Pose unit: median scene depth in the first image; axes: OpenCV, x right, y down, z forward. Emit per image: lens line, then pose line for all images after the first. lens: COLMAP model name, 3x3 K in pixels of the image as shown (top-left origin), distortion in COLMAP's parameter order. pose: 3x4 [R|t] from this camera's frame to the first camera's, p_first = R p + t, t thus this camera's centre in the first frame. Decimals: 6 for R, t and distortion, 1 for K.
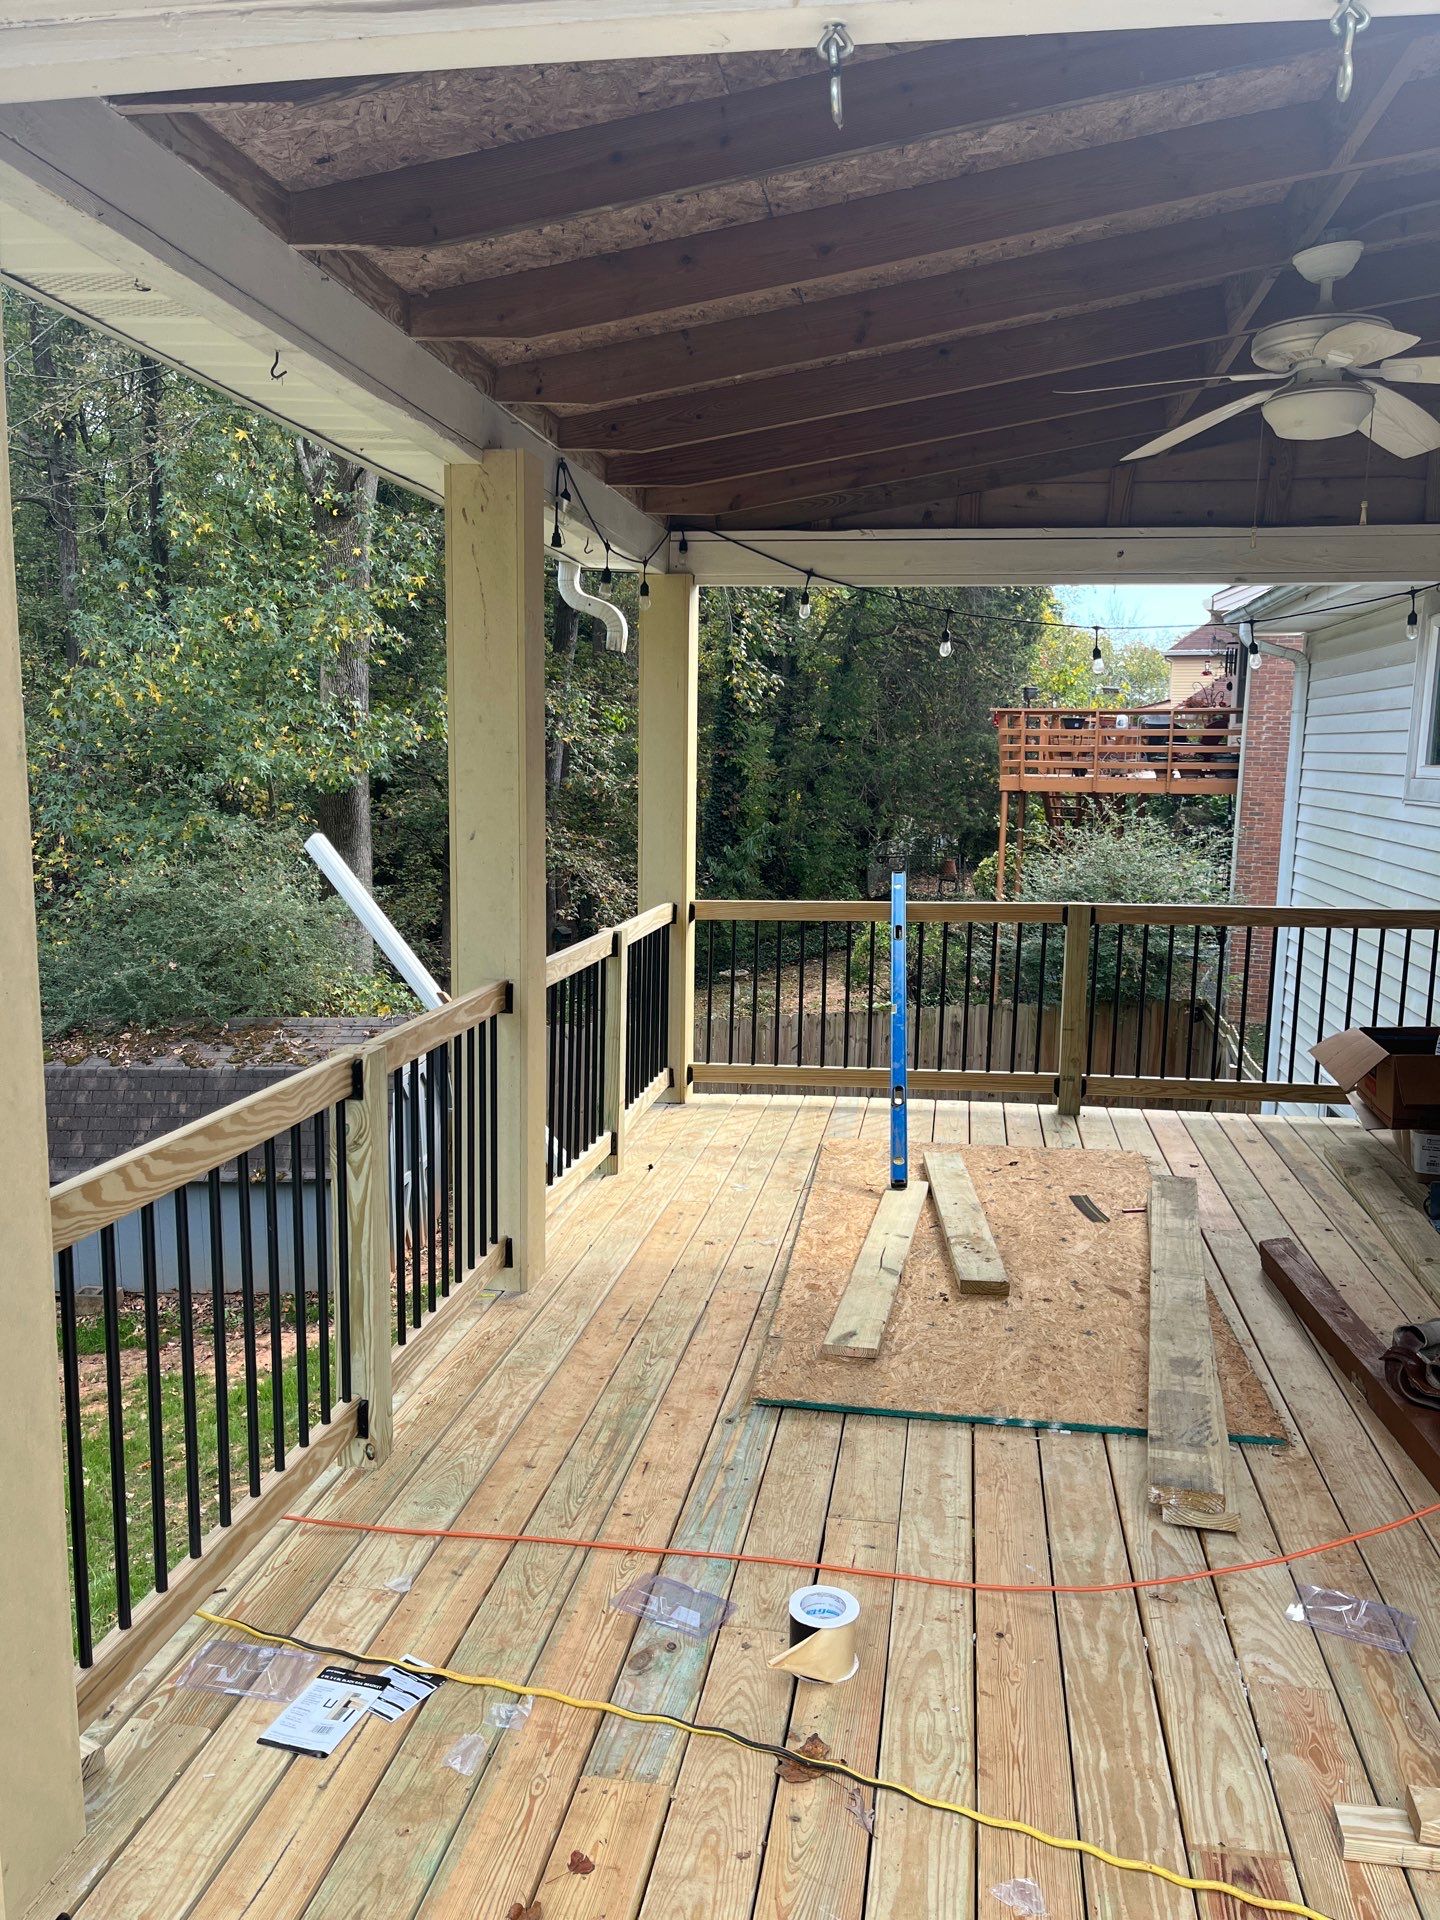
lens RADIAL K [[1463.9, 0, 752.0], [0, 1463.9, 962.1], [0, 0, 1]] dist [0.022870, -0.006221]
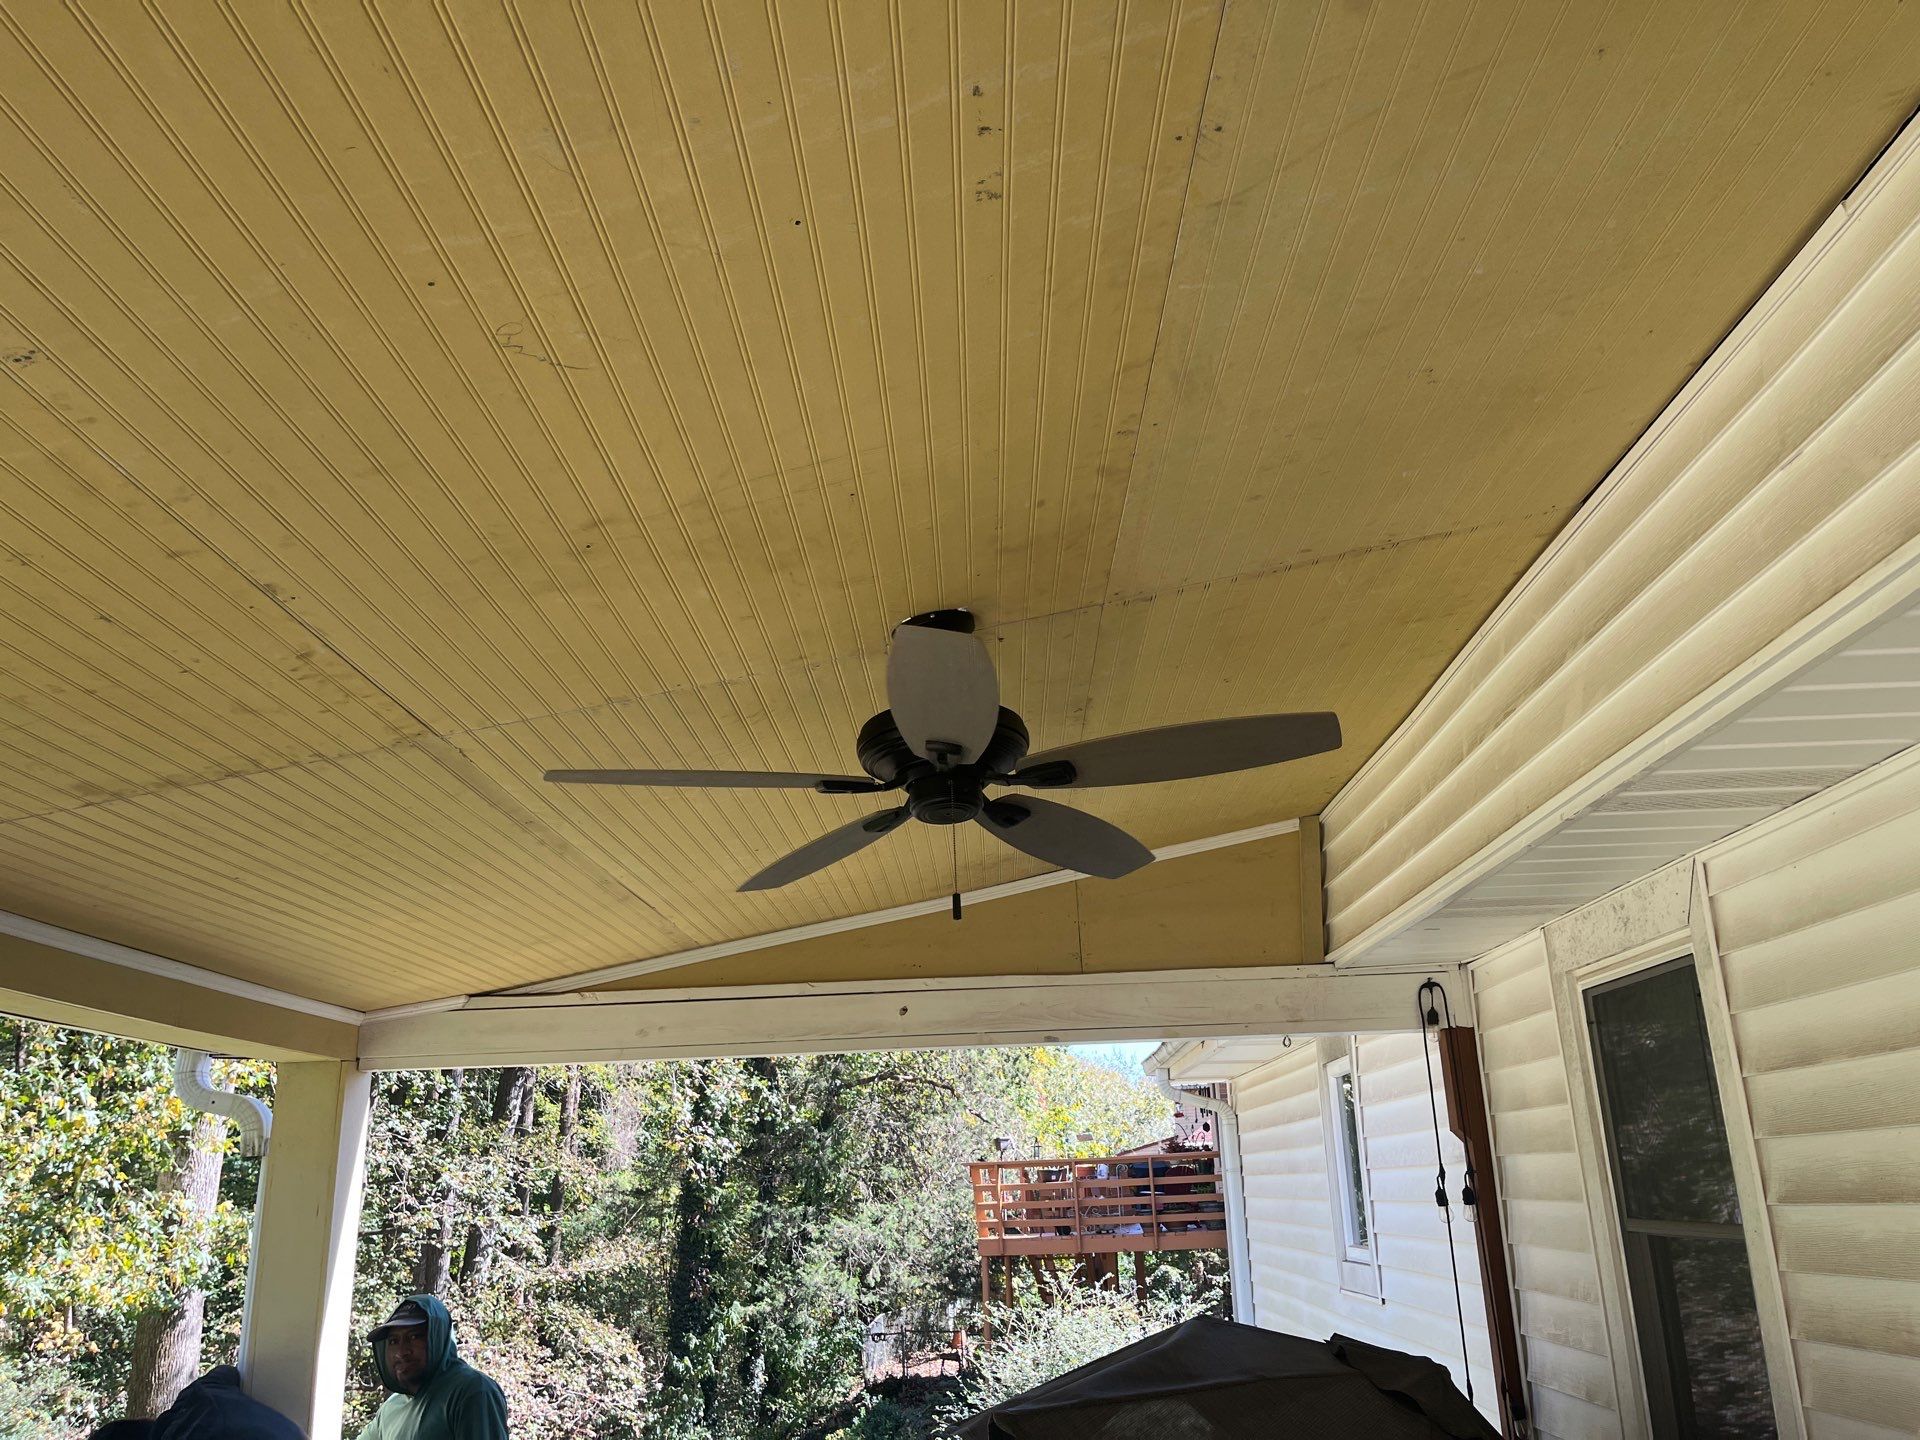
lens RADIAL K [[1471.8, 0, 960.0], [0, 1471.8, 720.0], [0, 0, 1]] dist [0.035332, -0.021081]
pose [[0.991536, -0.012832, 0.129199, 0.048248], [0.068589, 0.896684, -0.437325, -0.018183], [-0.110239, 0.442485, 0.889975, 0.054163]]
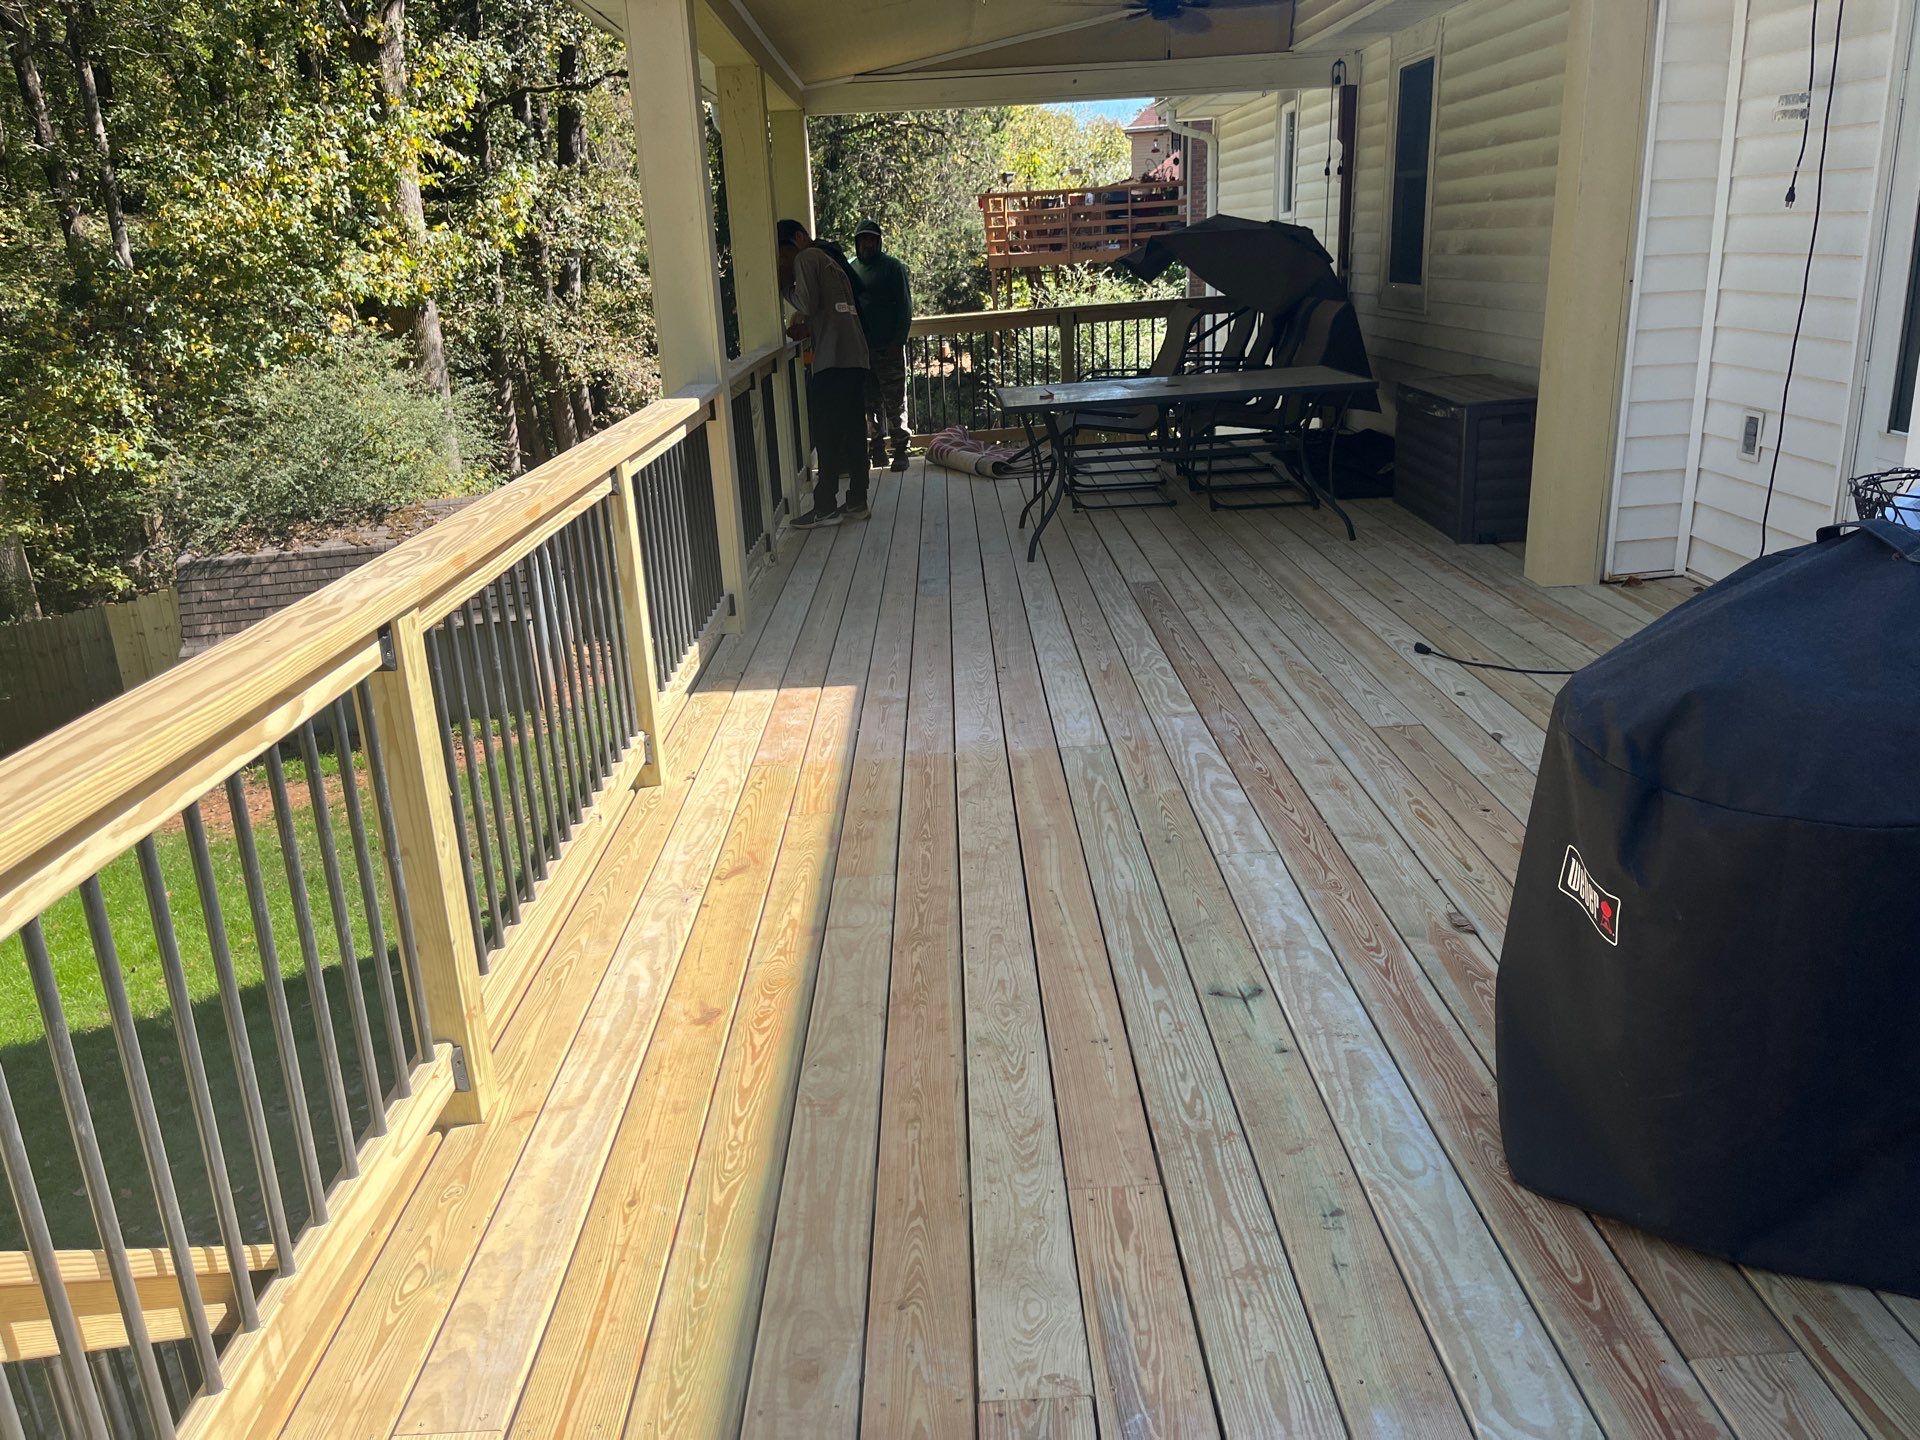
lens RADIAL K [[1493.1, 0, 939.8], [0, 1493.1, 713.9], [0, 0, 1]] dist [0.036894, 0.000634]
pose [[0.986893, -0.105246, 0.122337, -0.049617], [0.085130, 0.983539, 0.159388, 0.036179], [-0.137098, -0.146884, 0.979607, -0.198670]]
